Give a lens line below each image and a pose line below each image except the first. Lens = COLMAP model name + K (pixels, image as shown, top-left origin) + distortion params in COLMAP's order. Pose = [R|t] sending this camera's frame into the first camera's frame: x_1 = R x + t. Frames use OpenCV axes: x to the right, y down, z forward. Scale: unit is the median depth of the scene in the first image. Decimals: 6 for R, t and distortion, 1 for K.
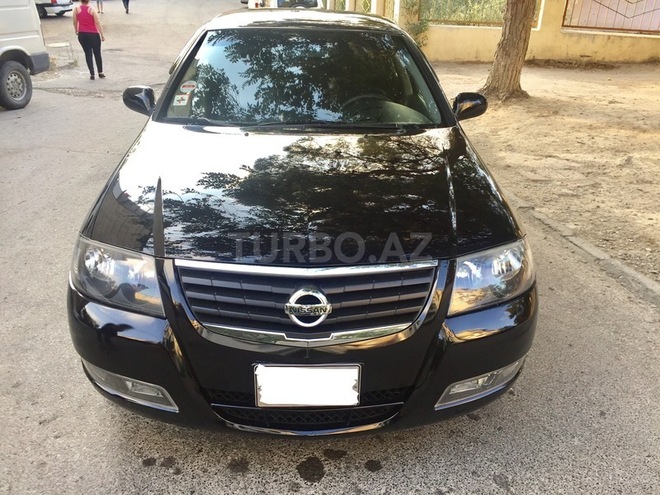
lens RADIAL K [[555.4, 0, 330.0], [0, 555.4, 247.5], [0, 0, 1]] dist [0.097098, -0.126496]
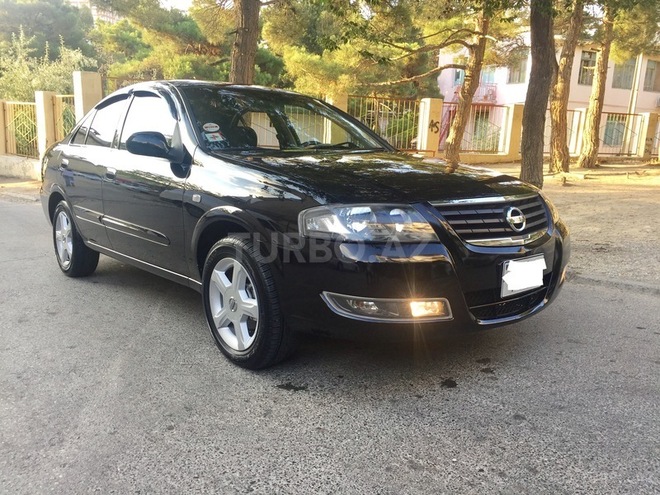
lens RADIAL K [[570.4, 0, 331.6], [0, 570.4, 245.3], [0, 0, 1]] dist [0.100870, -0.138489]
pose [[0.785292, -0.111202, 0.609058, -0.367414], [0.254026, 0.954993, -0.153165, 0.080008], [-0.564613, 0.274996, 0.778196, 0.030470]]
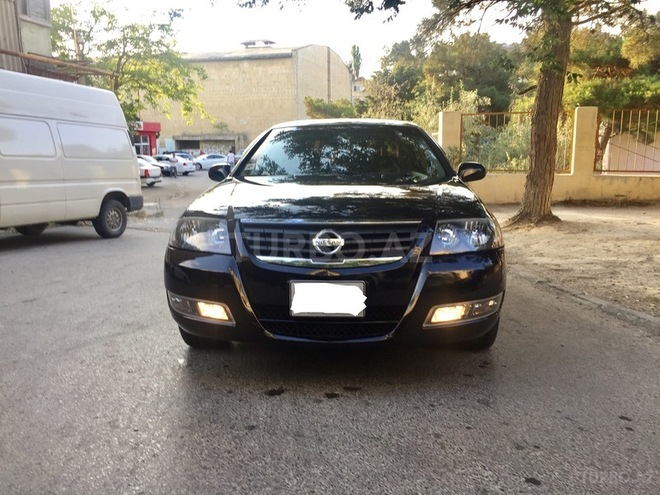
lens RADIAL K [[561.6, 0, 325.2], [0, 561.6, 244.9], [0, 0, 1]] dist [0.098614, -0.143983]
pose [[0.993610, -0.006233, -0.112692, 0.033076], [-0.027331, 0.955469, -0.293823, 0.152235], [0.109505, 0.295026, 0.949194, -0.108396]]
